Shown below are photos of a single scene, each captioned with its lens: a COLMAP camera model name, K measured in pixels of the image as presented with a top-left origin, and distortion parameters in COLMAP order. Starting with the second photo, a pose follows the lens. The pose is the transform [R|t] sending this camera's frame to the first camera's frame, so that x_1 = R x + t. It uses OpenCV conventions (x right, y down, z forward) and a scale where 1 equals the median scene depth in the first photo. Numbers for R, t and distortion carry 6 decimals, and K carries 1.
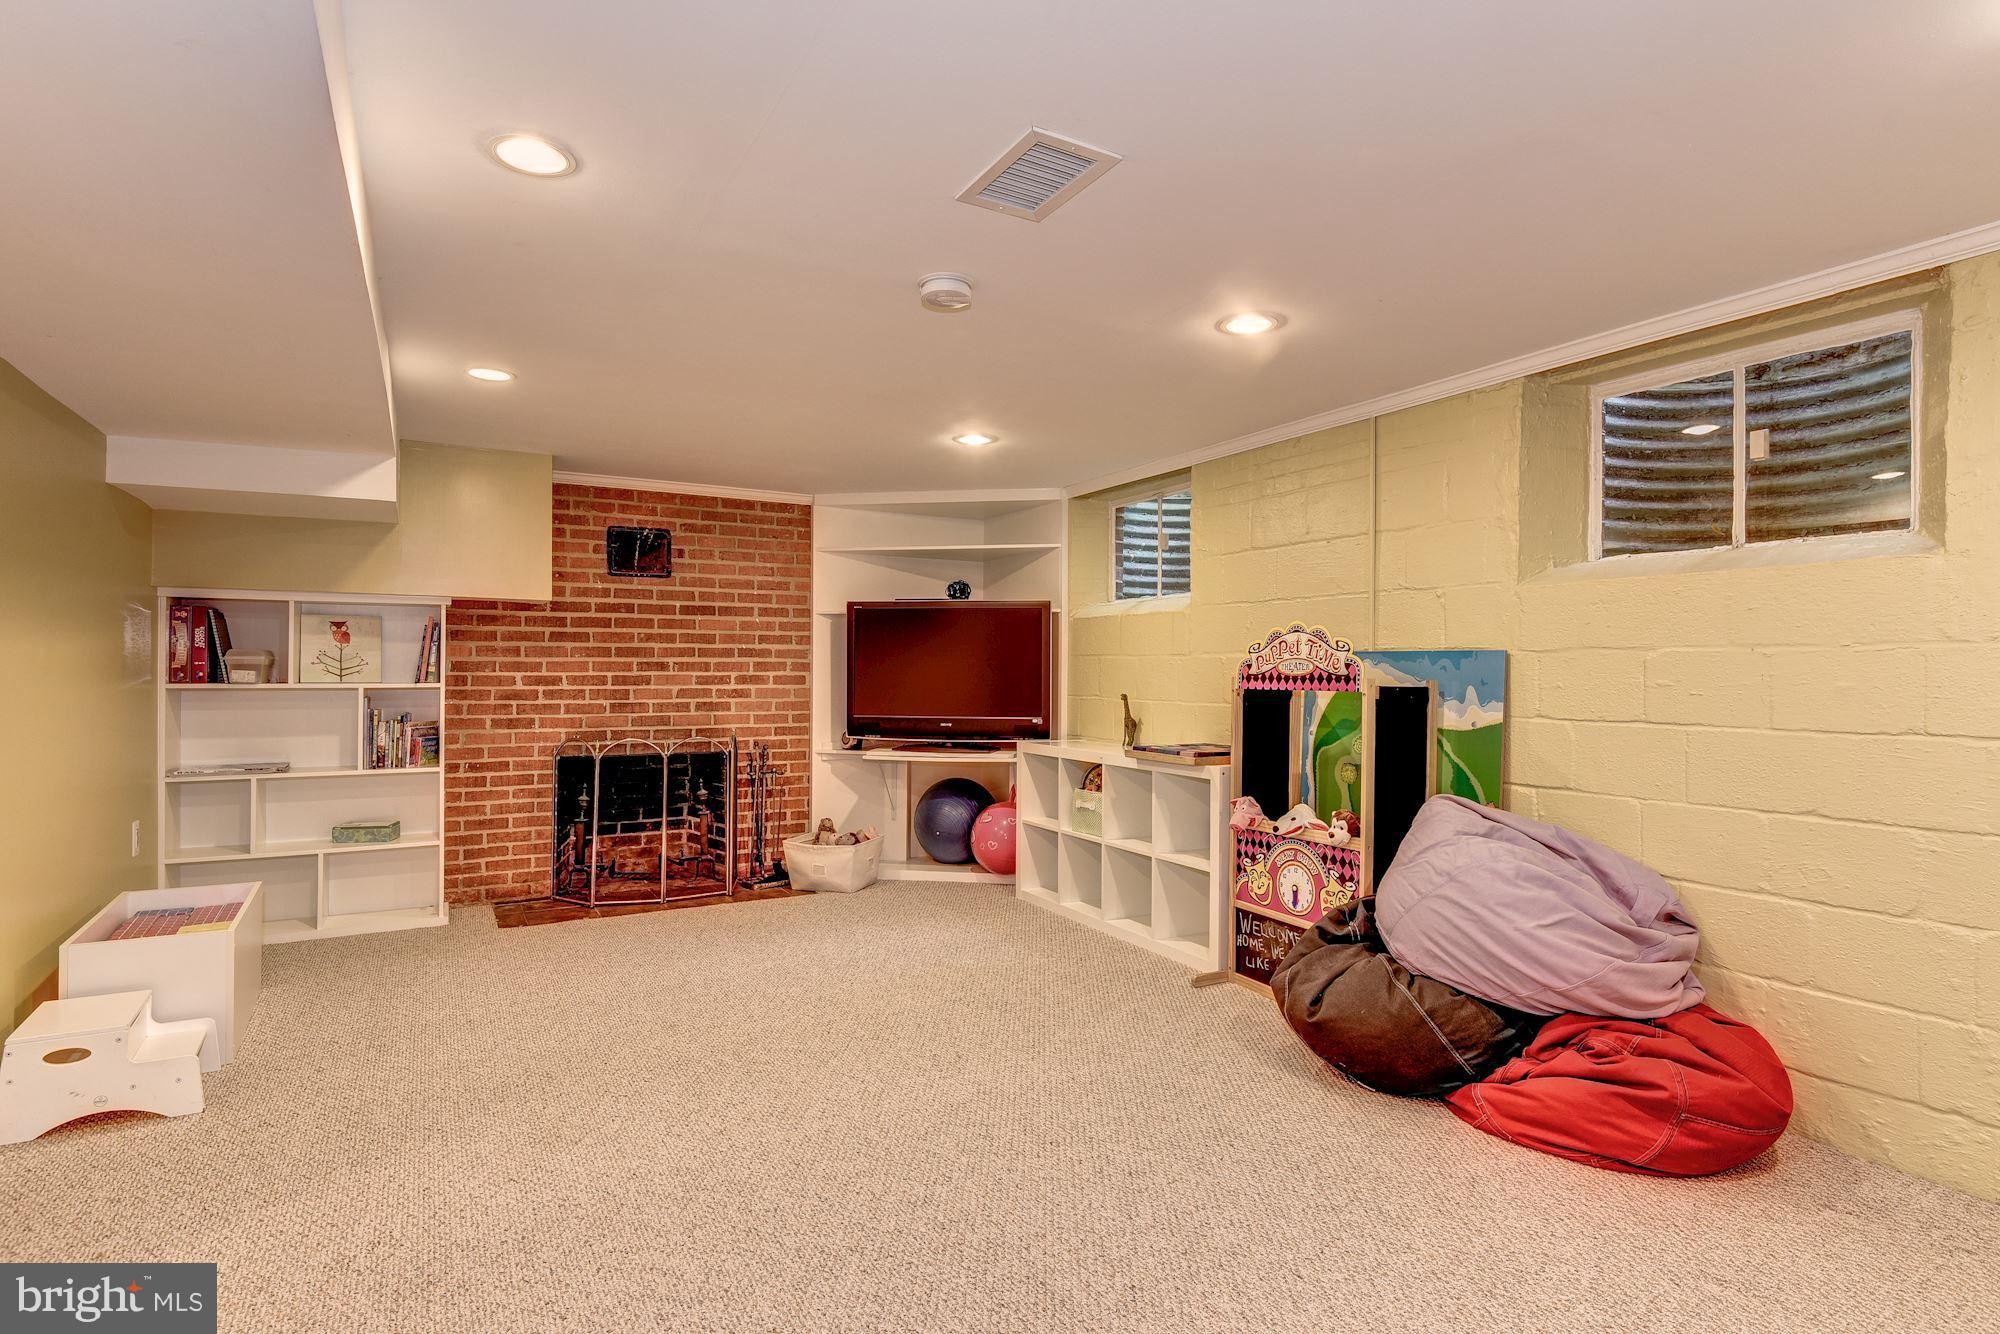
lens RADIAL K [[1034.6, 0, 989.4], [0, 1034.6, 671.7], [0, 0, 1]] dist [-0.017795, -0.002861]
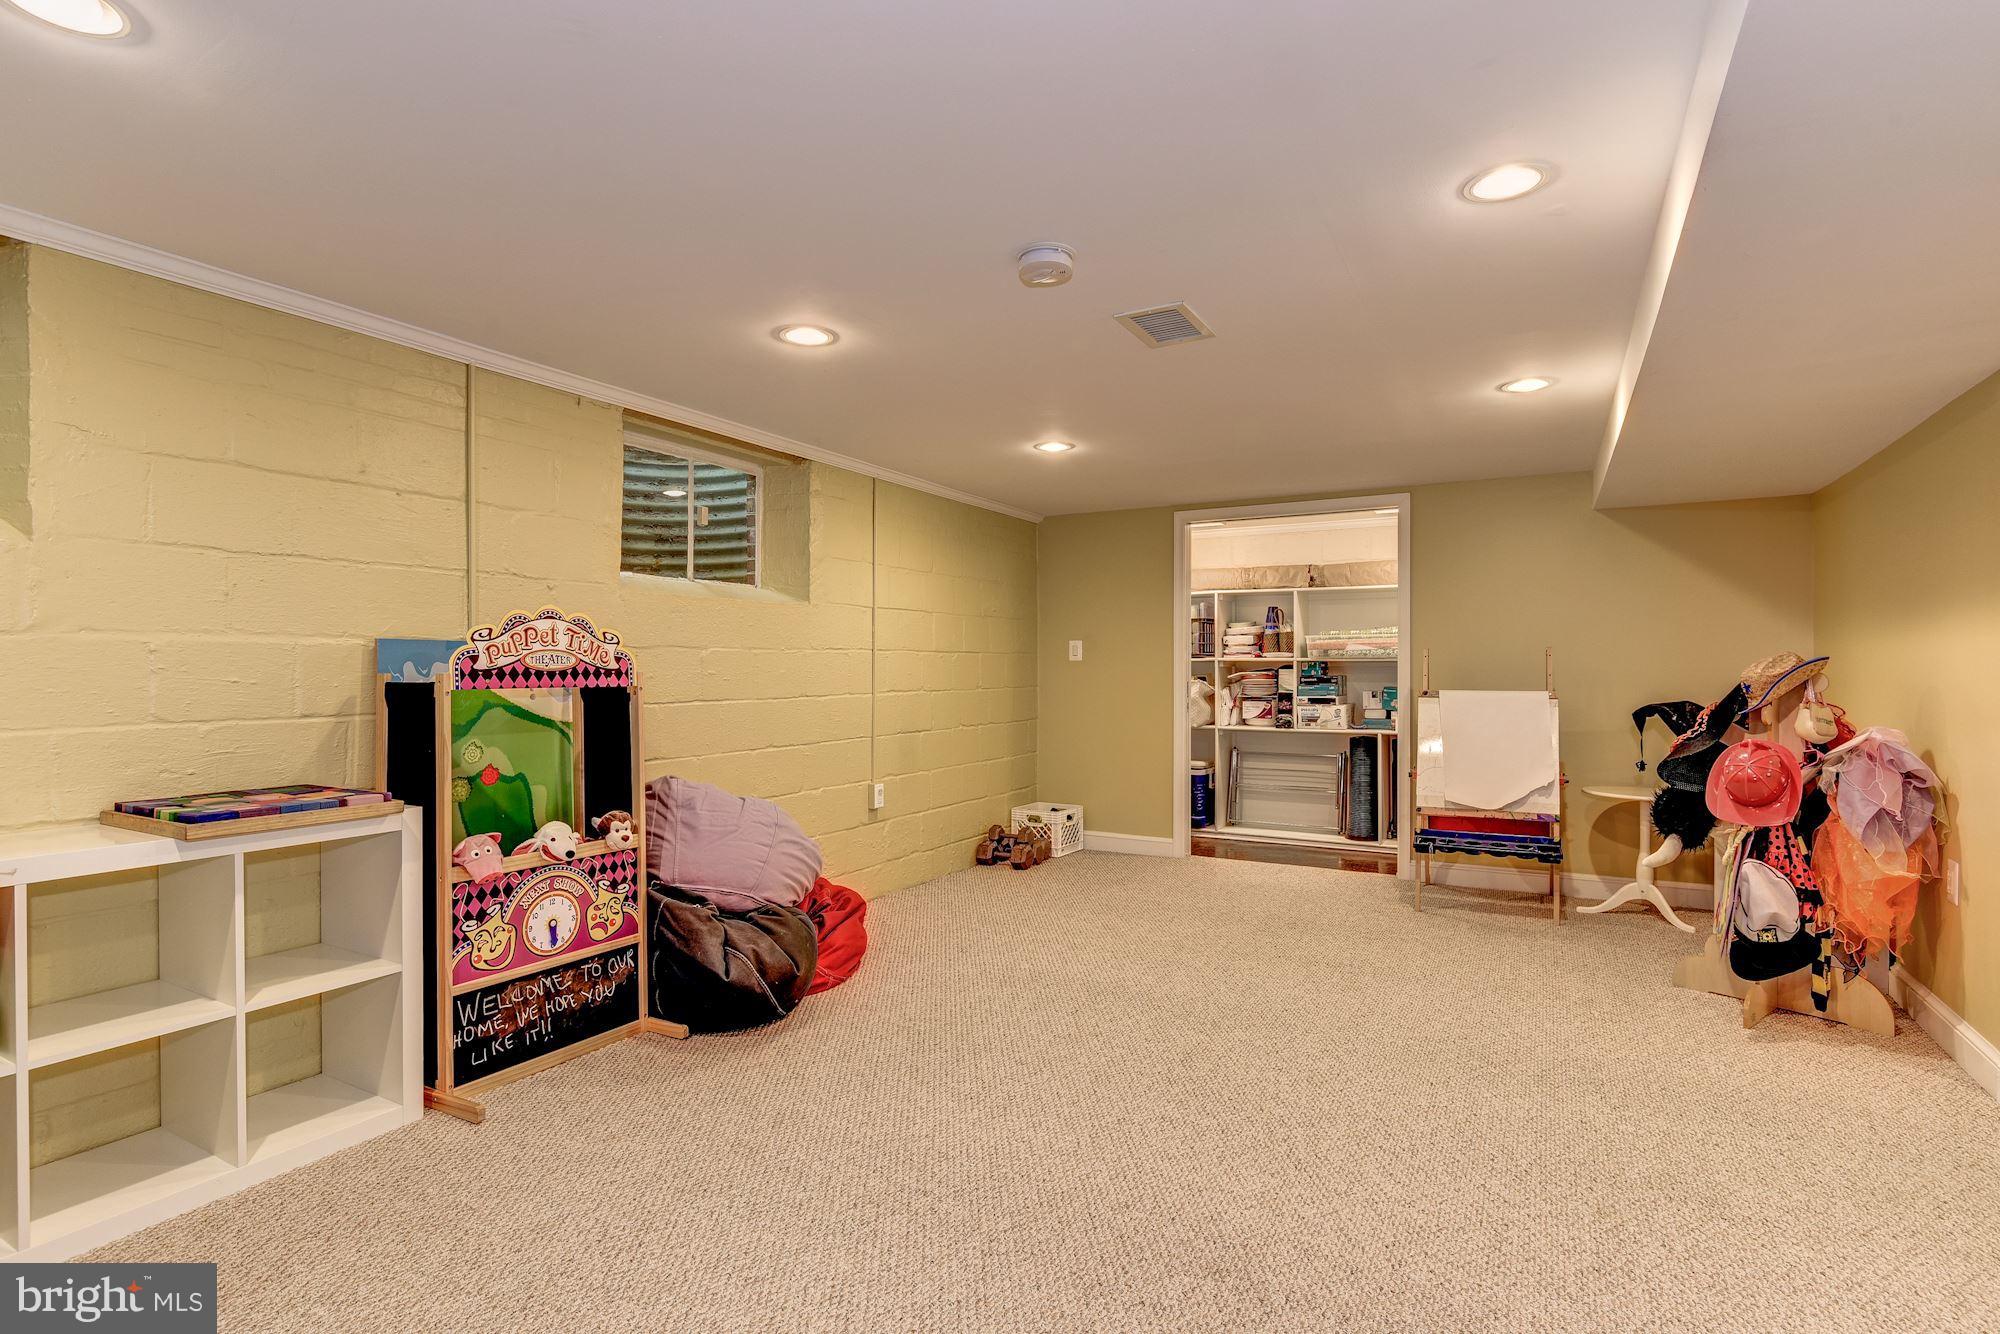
lens RADIAL K [[1034.6, 0, 988.7], [0, 1034.6, 663.4], [0, 0, 1]] dist [-0.017795, -0.002861]
pose [[-0.561187, -0.003374, 0.827682, -0.593755], [-0.001884, 0.999994, 0.002799, -0.004913], [-0.827687, 0.000012, -0.561190, 1.170478]]
